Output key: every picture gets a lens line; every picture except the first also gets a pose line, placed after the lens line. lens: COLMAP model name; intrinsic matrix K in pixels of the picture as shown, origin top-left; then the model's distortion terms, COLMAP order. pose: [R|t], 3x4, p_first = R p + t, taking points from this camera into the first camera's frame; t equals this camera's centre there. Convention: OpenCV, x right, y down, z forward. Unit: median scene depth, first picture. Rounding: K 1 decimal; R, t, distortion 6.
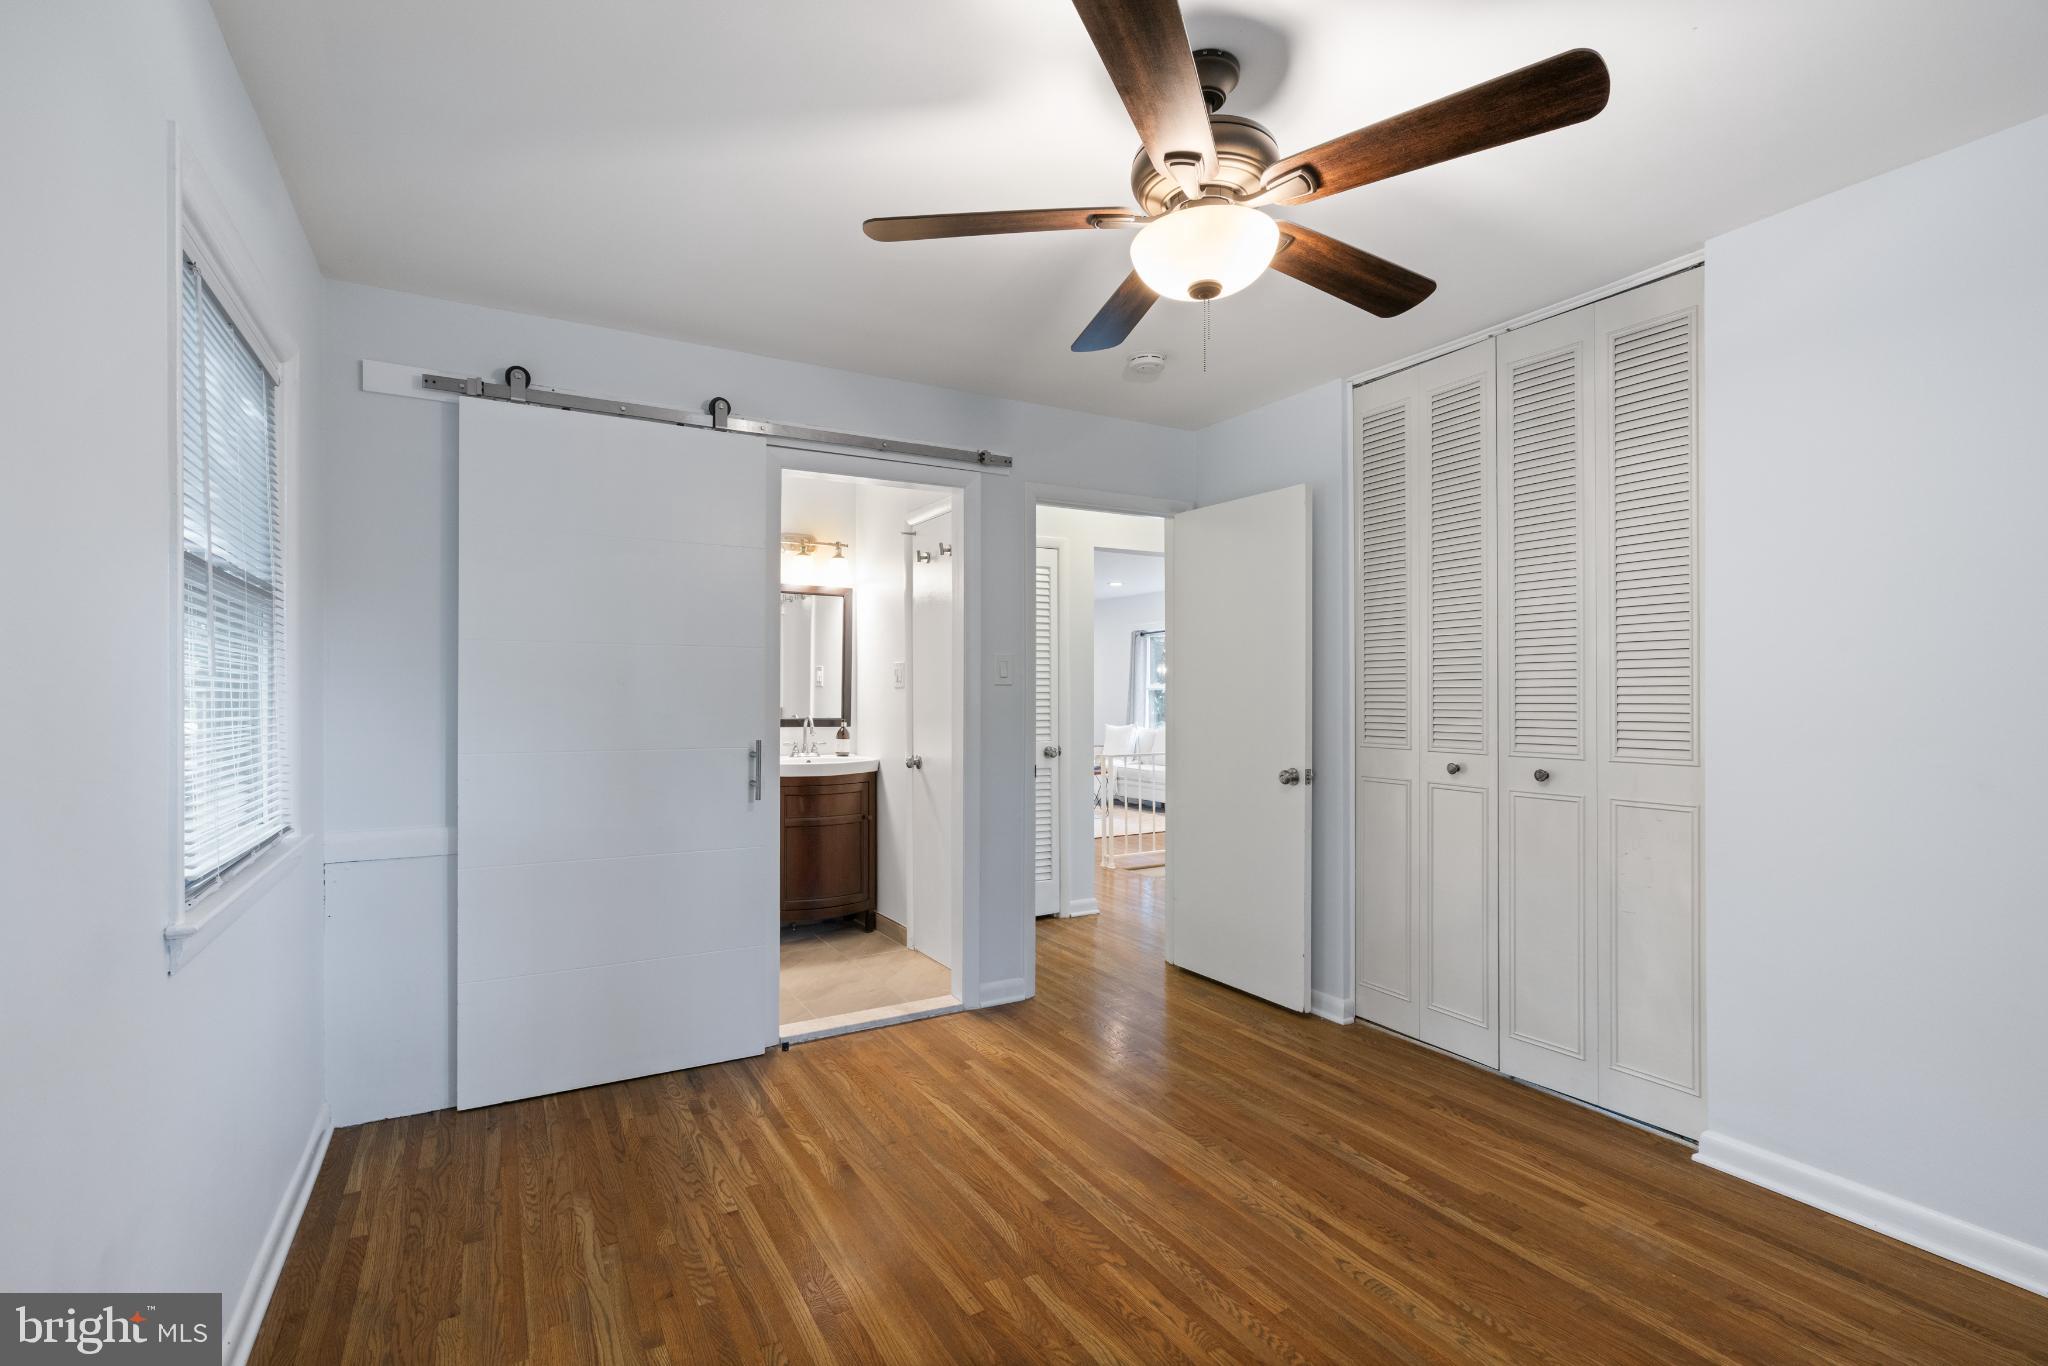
lens RADIAL K [[928.1, 0, 1007.1], [0, 928.1, 691.2], [0, 0, 1]] dist [-0.000476, 0.000530]
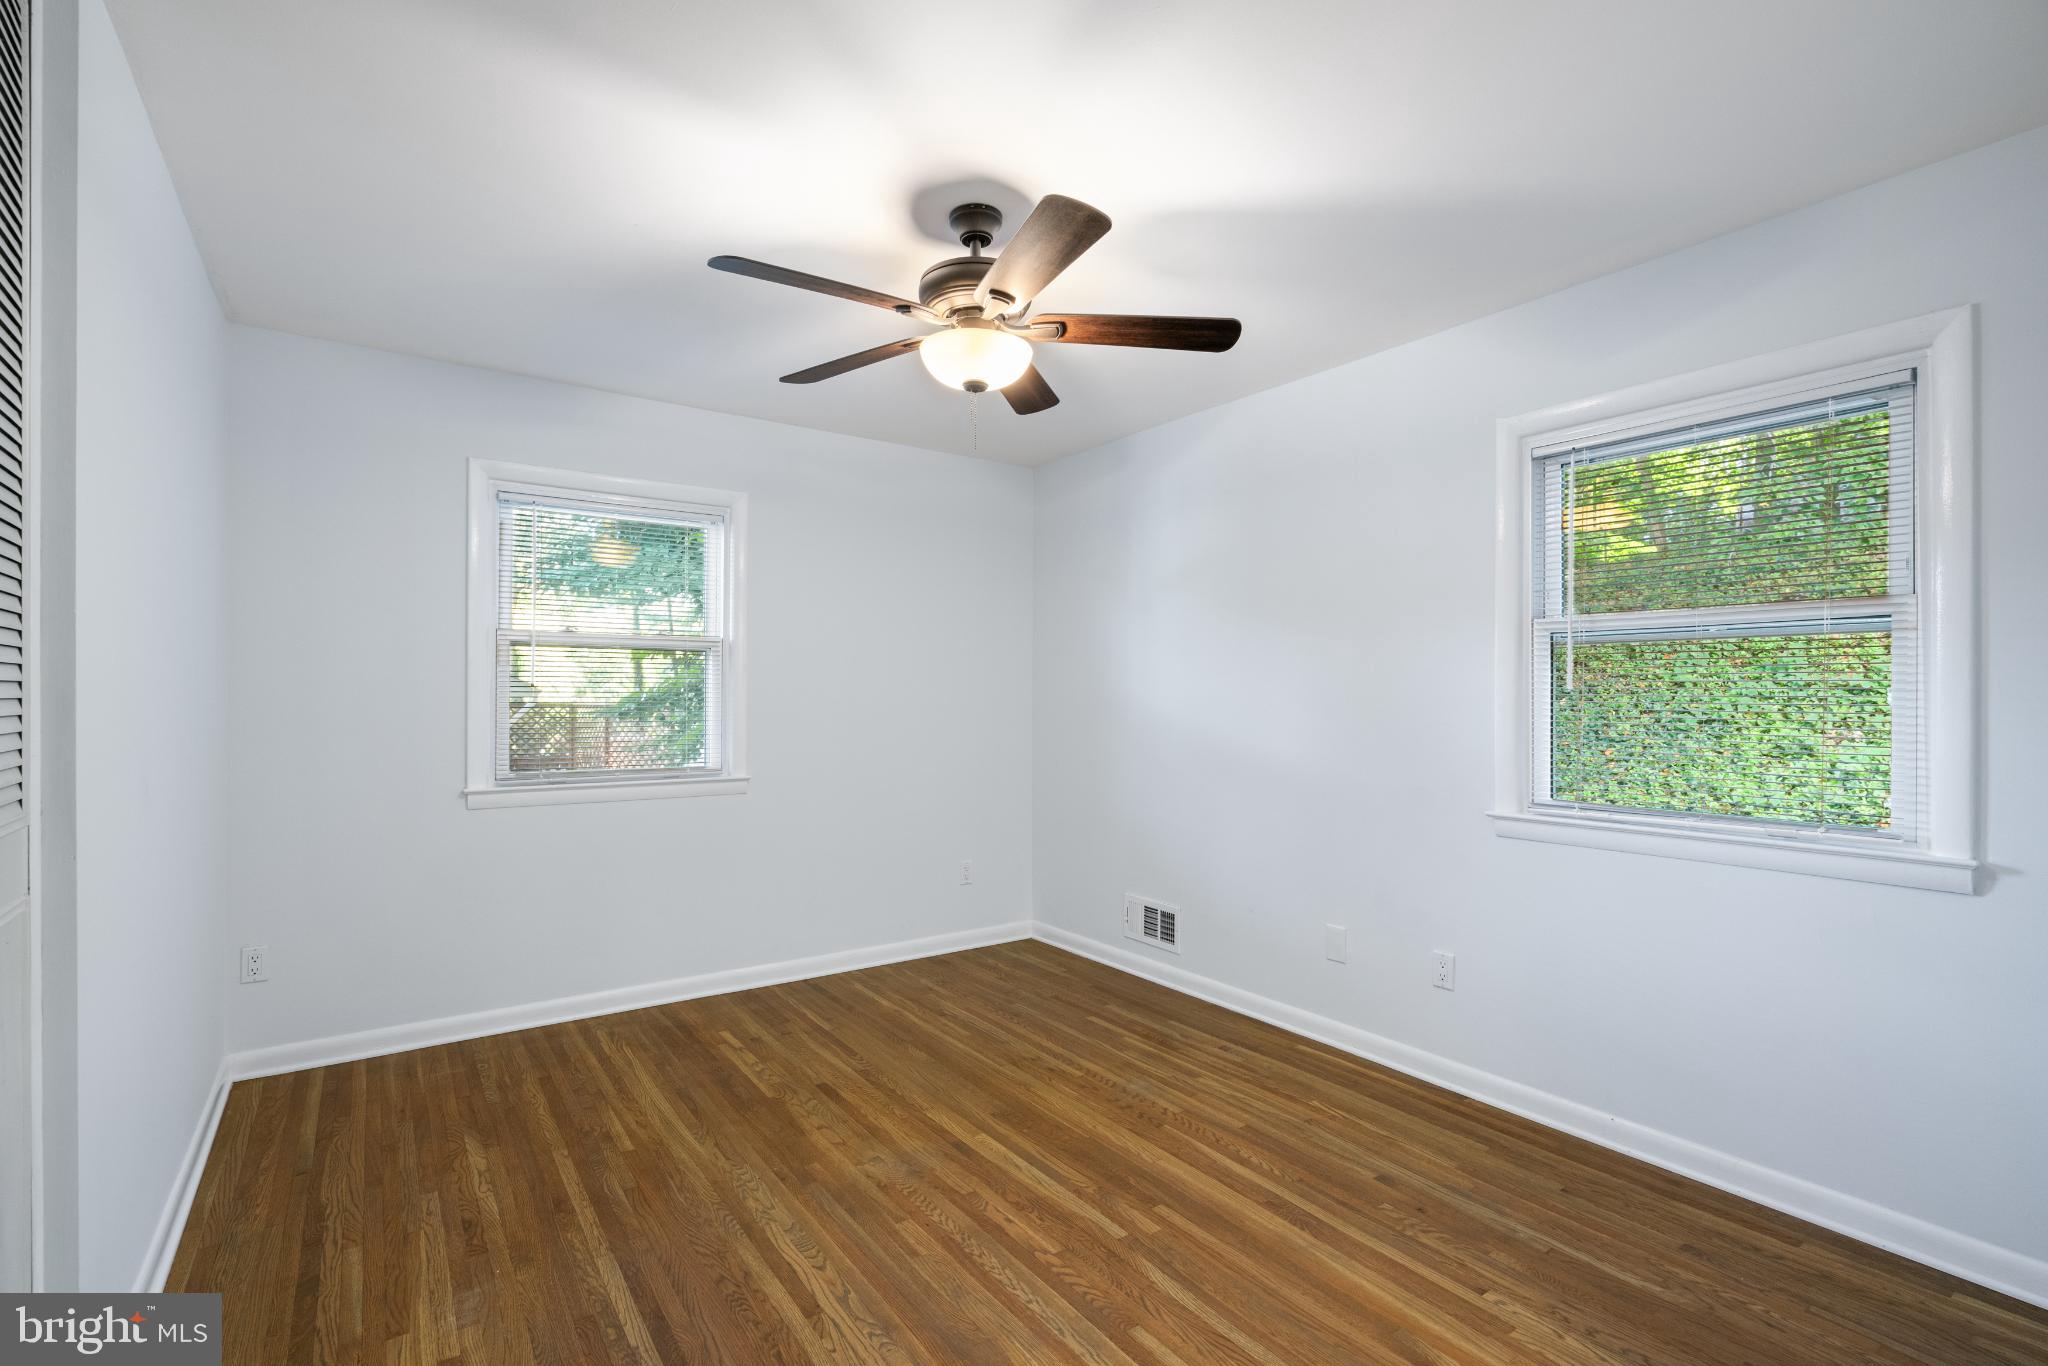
lens RADIAL K [[928.1, 0, 1007.1], [0, 928.1, 691.2], [0, 0, 1]] dist [-0.000476, 0.000530]
pose [[-0.995213, -0.001661, -0.097710, 0.246958], [-0.000934, 0.999972, -0.007486, 0.003283], [0.097720, -0.007359, -0.995187, 1.921096]]
